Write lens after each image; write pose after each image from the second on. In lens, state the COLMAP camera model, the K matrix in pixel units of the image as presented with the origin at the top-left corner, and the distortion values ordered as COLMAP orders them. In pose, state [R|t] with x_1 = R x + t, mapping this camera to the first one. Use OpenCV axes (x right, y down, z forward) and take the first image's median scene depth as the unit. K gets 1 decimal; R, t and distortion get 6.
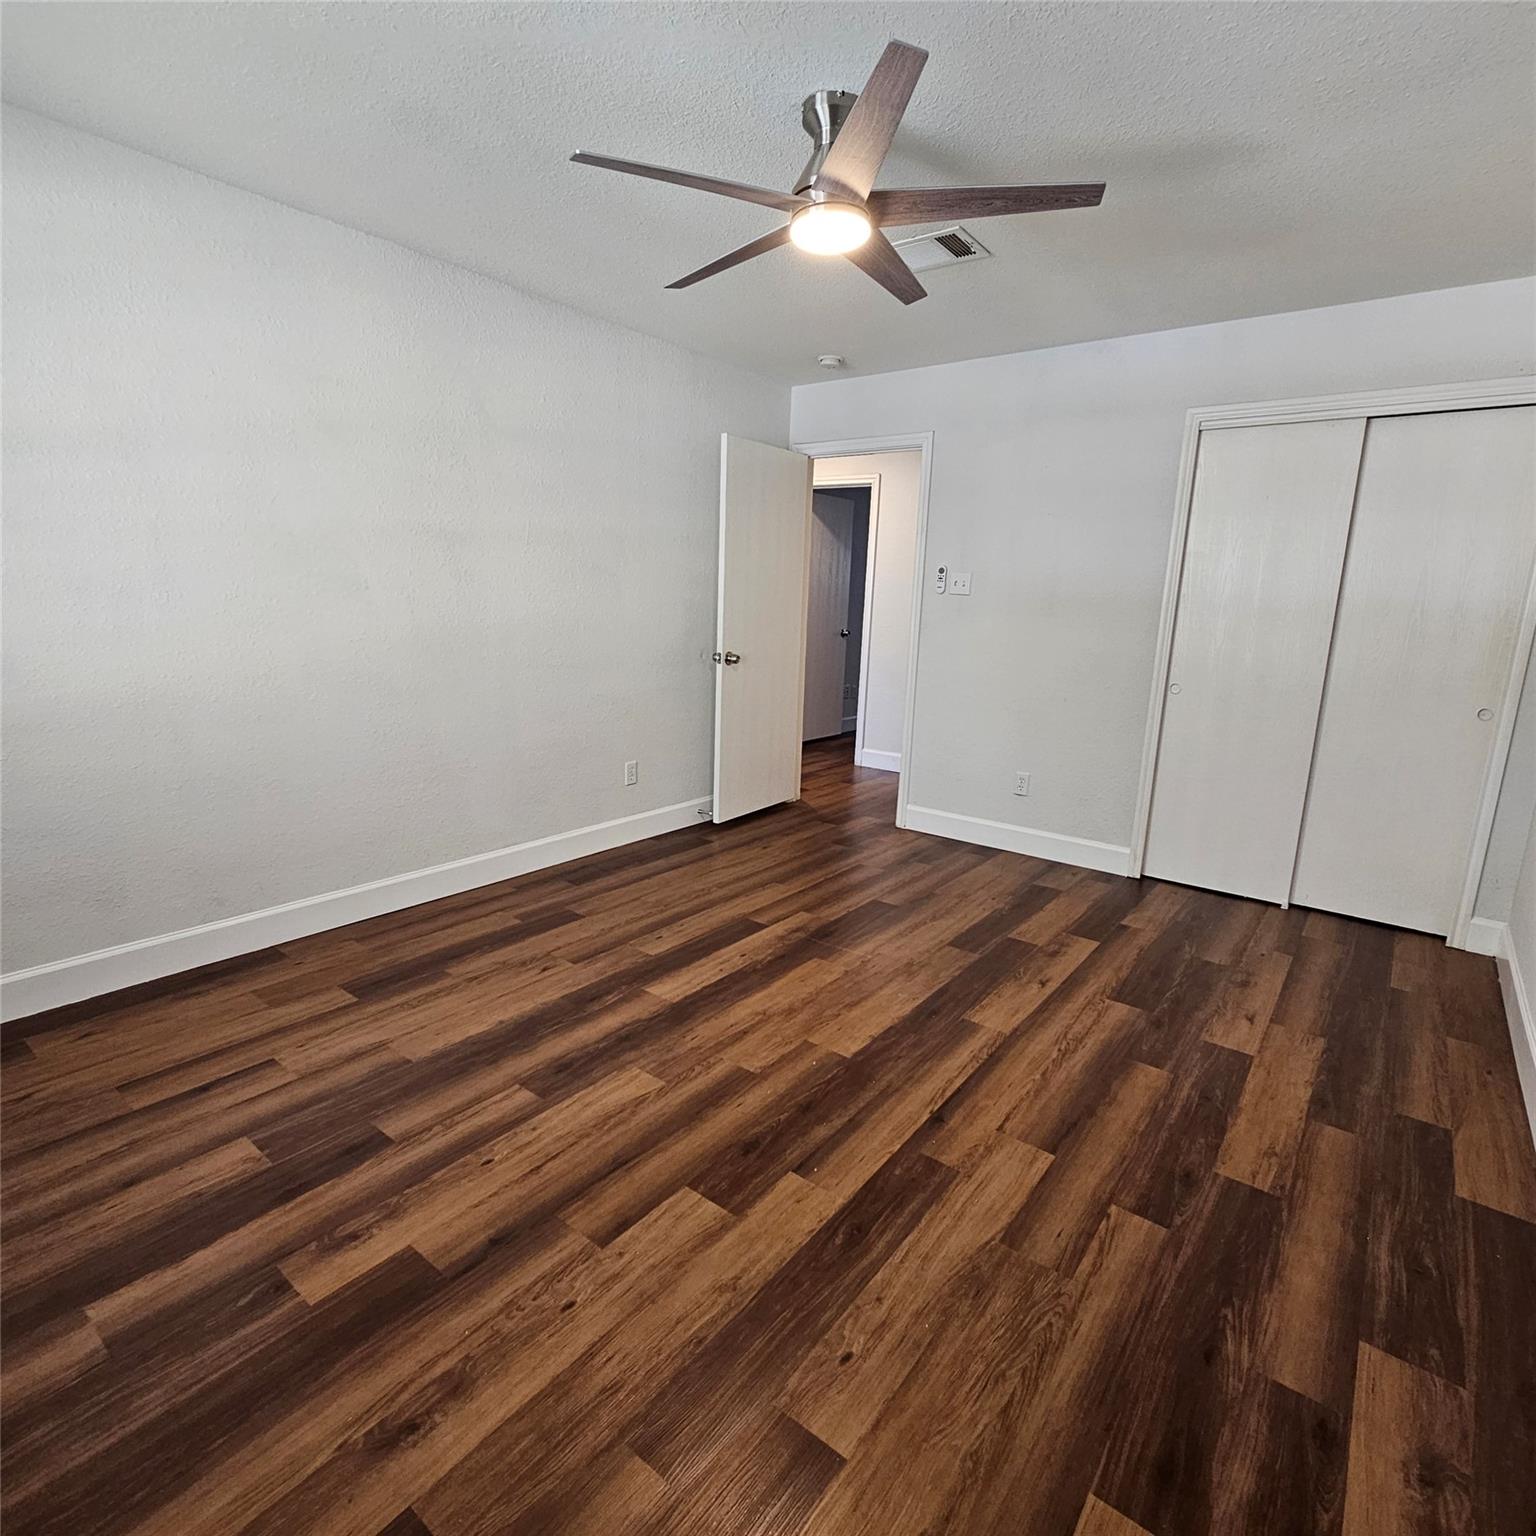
lens RADIAL K [[838.2, 0, 766.8], [0, 838.2, 768.6], [0, 0, 1]] dist [0.002474, -0.000022]
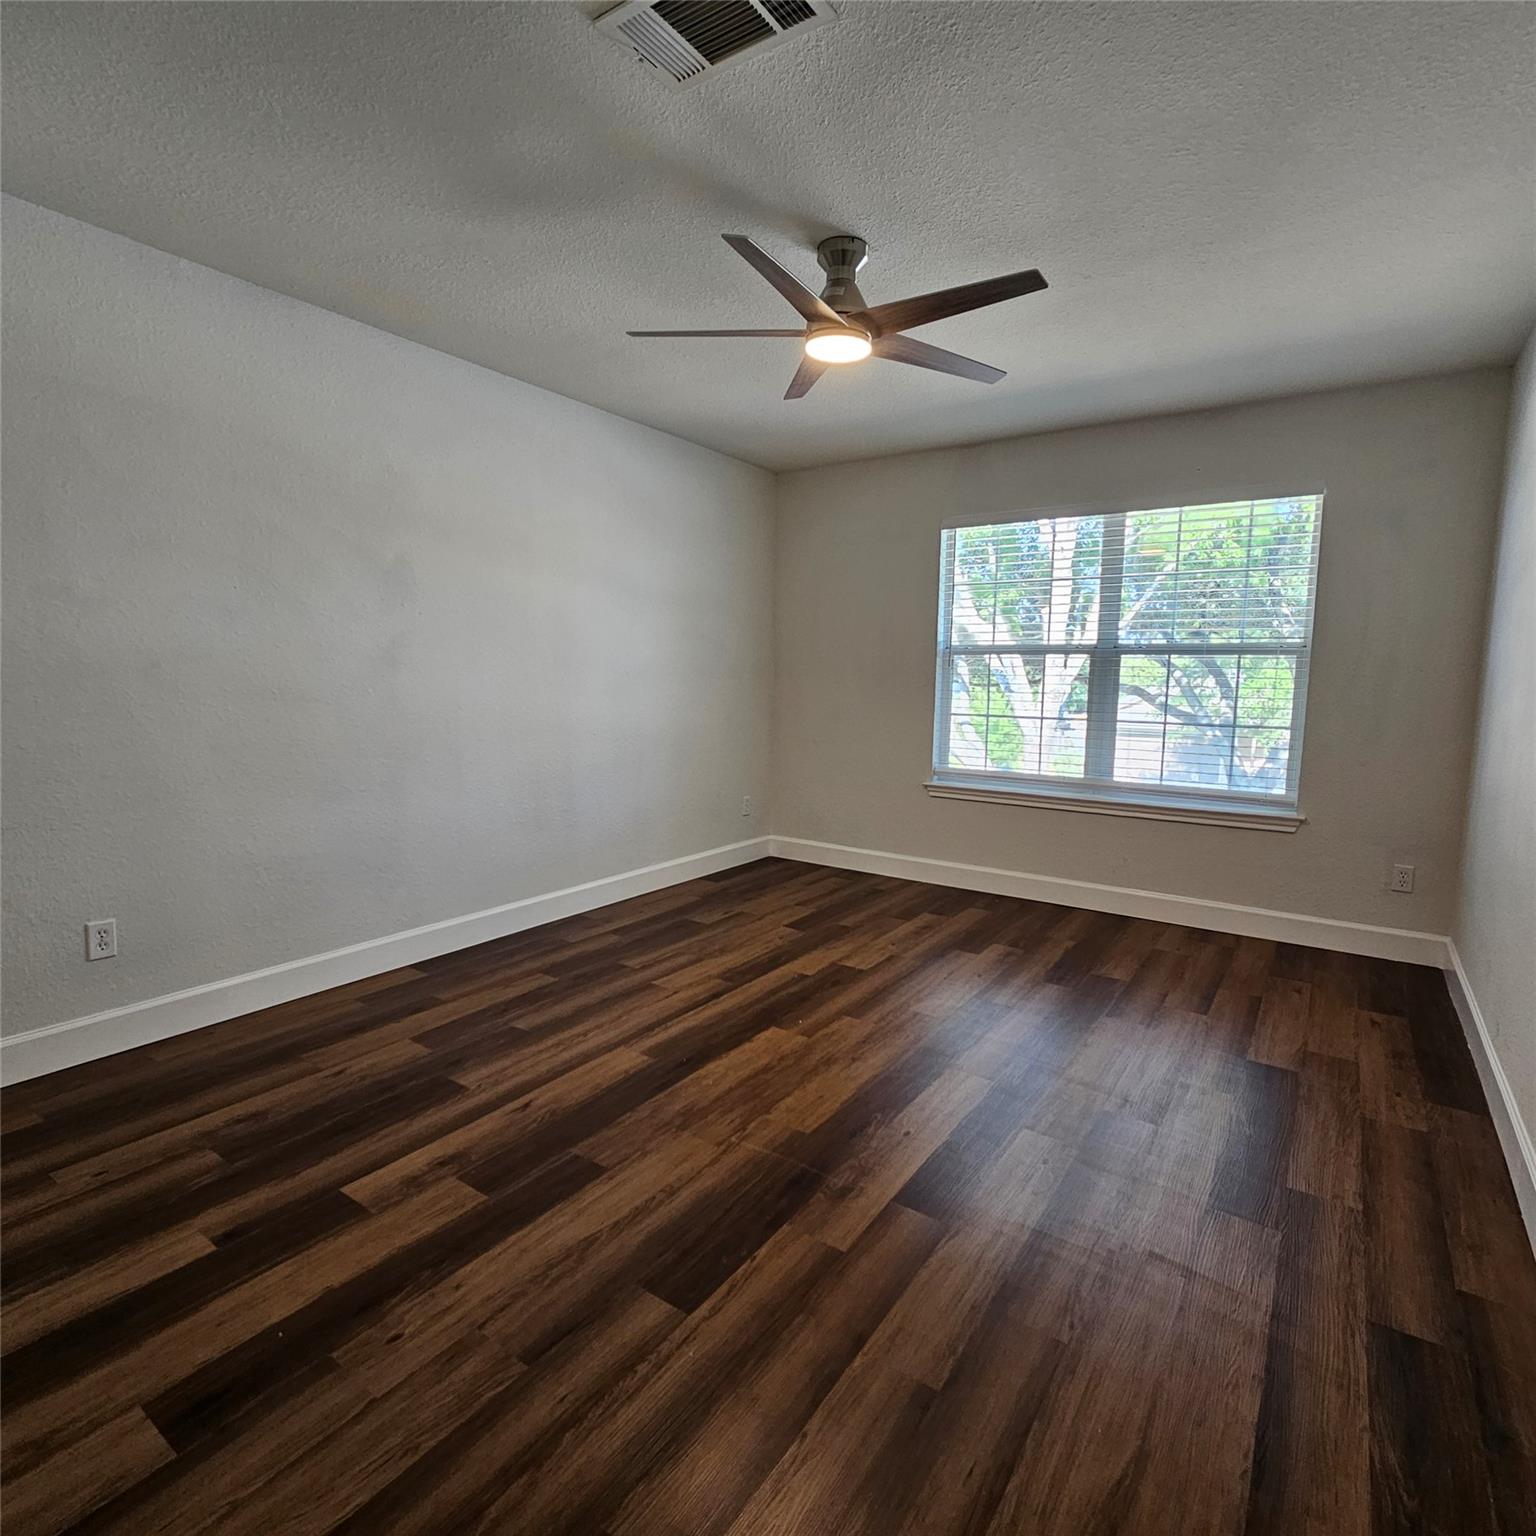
lens RADIAL K [[838.2, 0, 766.9], [0, 838.2, 767.5], [0, 0, 1]] dist [0.002474, -0.000022]
pose [[-0.997419, -0.043699, -0.056967, 0.192912], [-0.059476, 0.947346, 0.314641, -0.390854], [0.040218, 0.317217, -0.947500, 2.042563]]
